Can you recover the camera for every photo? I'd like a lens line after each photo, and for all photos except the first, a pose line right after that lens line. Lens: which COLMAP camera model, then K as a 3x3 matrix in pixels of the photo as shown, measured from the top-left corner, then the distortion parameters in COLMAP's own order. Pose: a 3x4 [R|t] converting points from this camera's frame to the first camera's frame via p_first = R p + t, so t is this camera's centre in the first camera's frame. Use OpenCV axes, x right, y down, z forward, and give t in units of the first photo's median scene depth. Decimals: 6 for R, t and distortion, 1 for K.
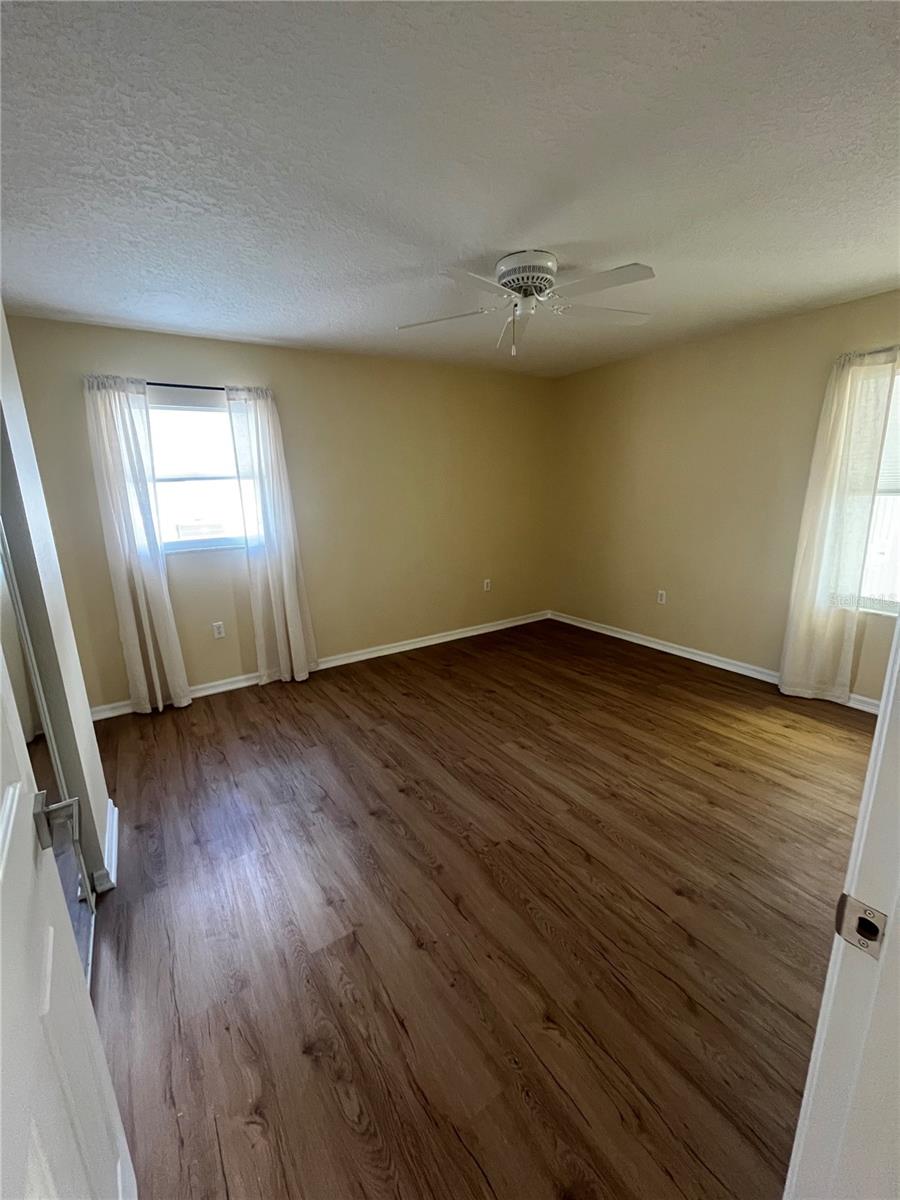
lens RADIAL K [[486.6, 0, 453.0], [0, 486.6, 598.6], [0, 0, 1]] dist [-0.003422, 0.000630]
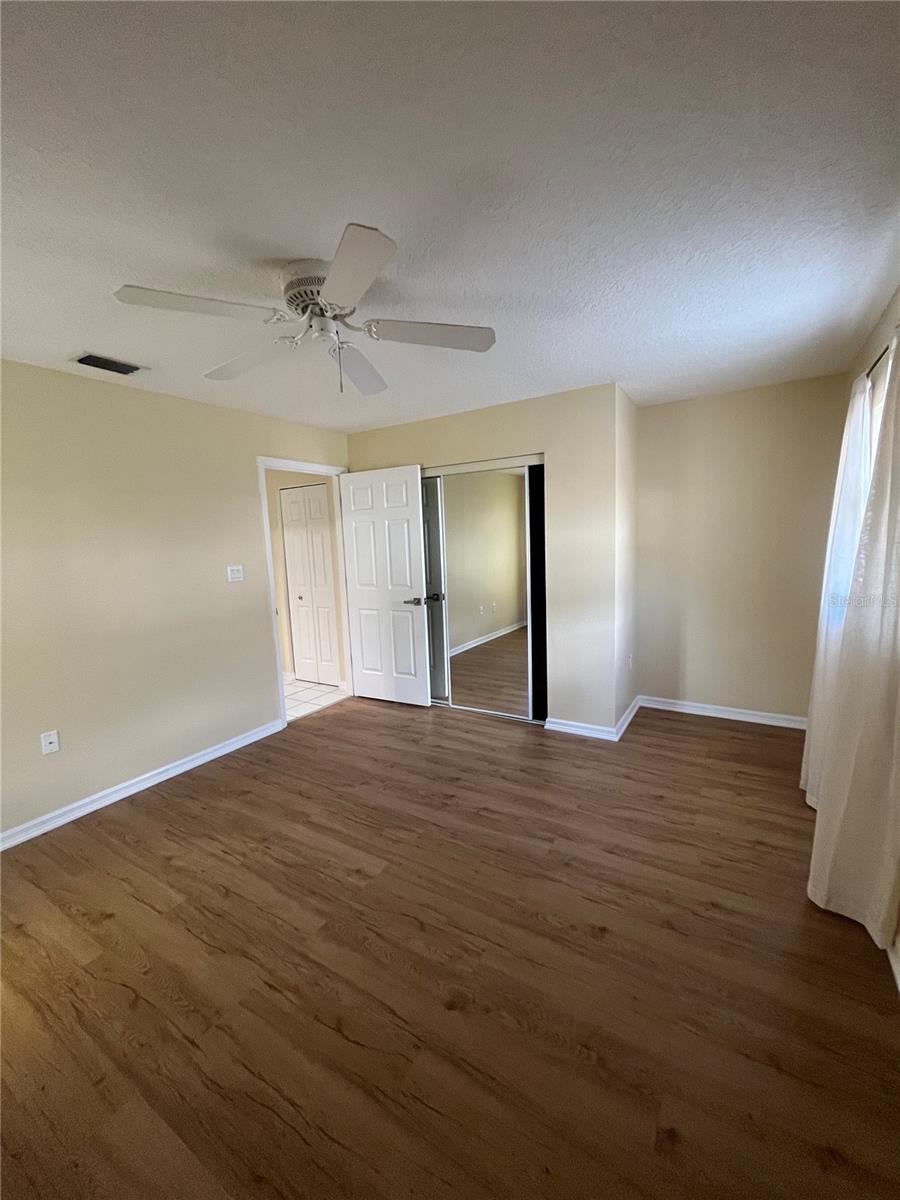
lens RADIAL K [[486.6, 0, 446.5], [0, 486.6, 599.0], [0, 0, 1]] dist [-0.003422, 0.000630]
pose [[-0.908690, 0.113542, -0.401734, 0.266499], [-0.031074, 0.941239, 0.336309, -0.367222], [0.416313, 0.318084, -0.851766, 1.507537]]
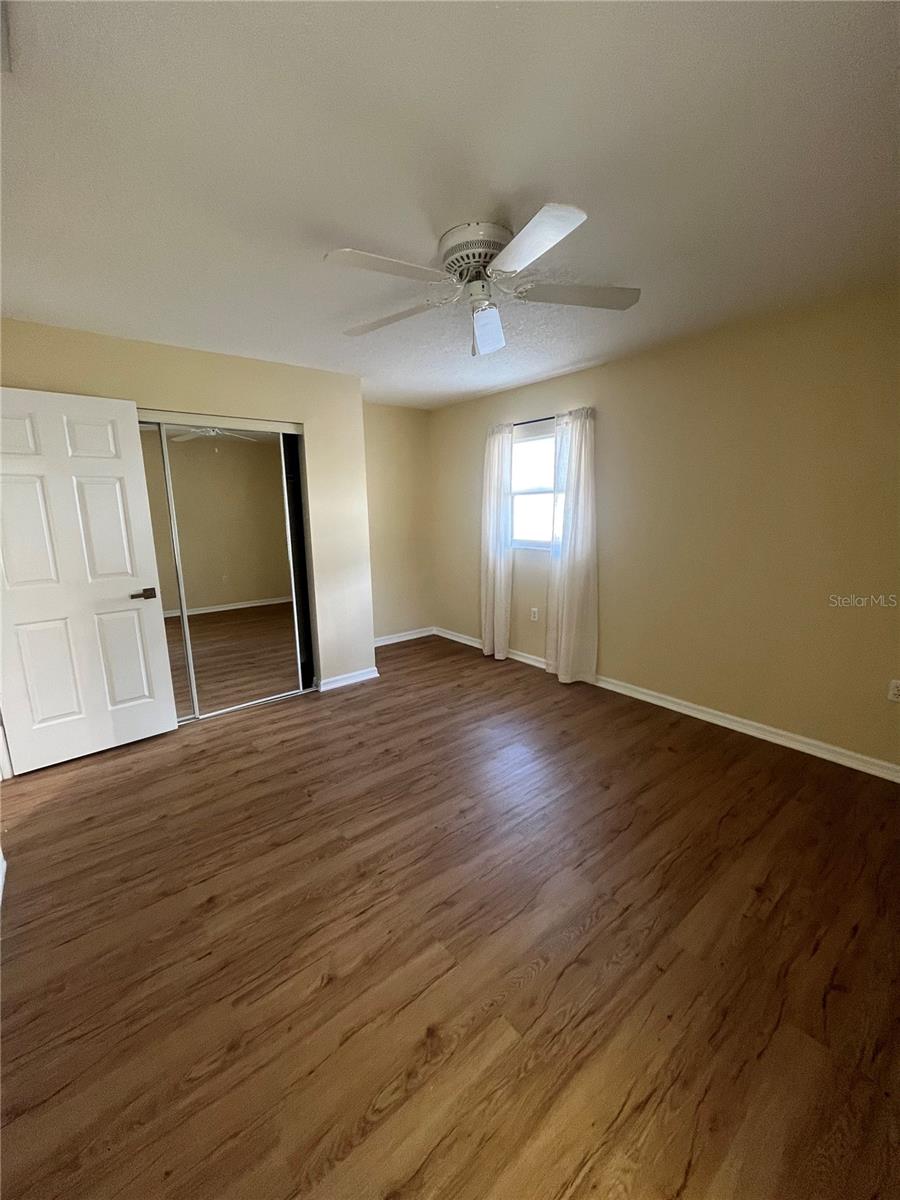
lens RADIAL K [[486.6, 0, 447.8], [0, 486.6, 602.5], [0, 0, 1]] dist [-0.003422, 0.000630]
pose [[0.096135, 0.219337, -0.970901, 0.840556], [-0.209381, 0.958050, 0.195701, -0.196637], [0.973097, 0.184475, 0.138028, 0.743596]]
